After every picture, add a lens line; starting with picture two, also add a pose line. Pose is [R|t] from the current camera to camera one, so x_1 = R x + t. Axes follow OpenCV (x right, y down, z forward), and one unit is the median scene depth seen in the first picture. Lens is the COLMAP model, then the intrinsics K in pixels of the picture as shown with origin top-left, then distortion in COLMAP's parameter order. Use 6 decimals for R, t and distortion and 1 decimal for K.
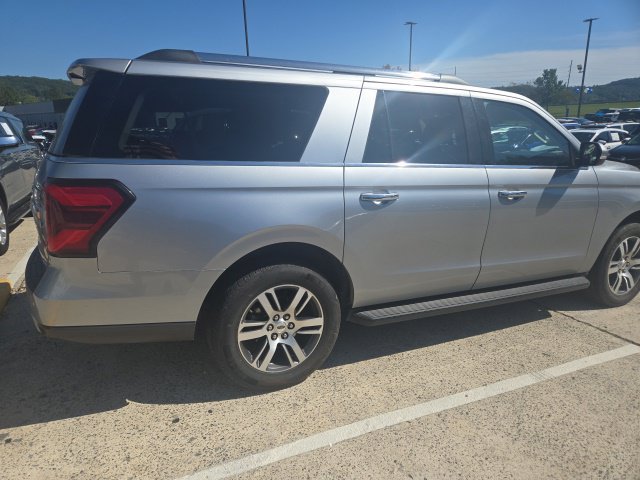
lens RADIAL K [[424.6, 0, 316.1], [0, 424.6, 259.0], [0, 0, 1]] dist [0.072741, -0.055345]
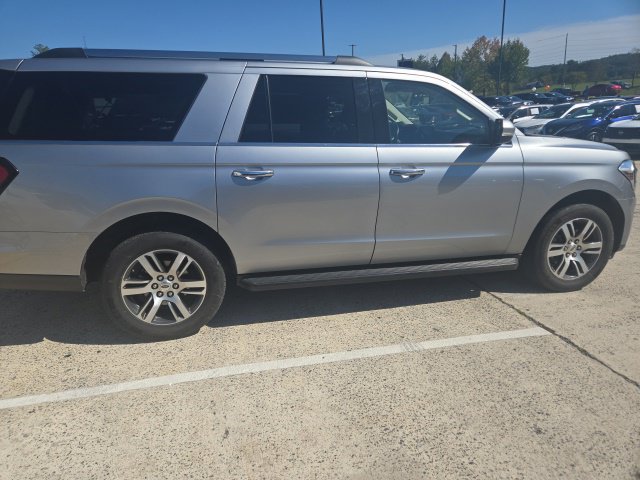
lens RADIAL K [[424.6, 0, 300.4], [0, 424.6, 252.8], [0, 0, 1]] dist [0.072741, -0.055345]
pose [[0.982182, 0.041529, -0.183288, 0.476541], [-0.034461, 0.998541, 0.041583, 0.008366], [0.184747, -0.034526, 0.982179, -0.065877]]
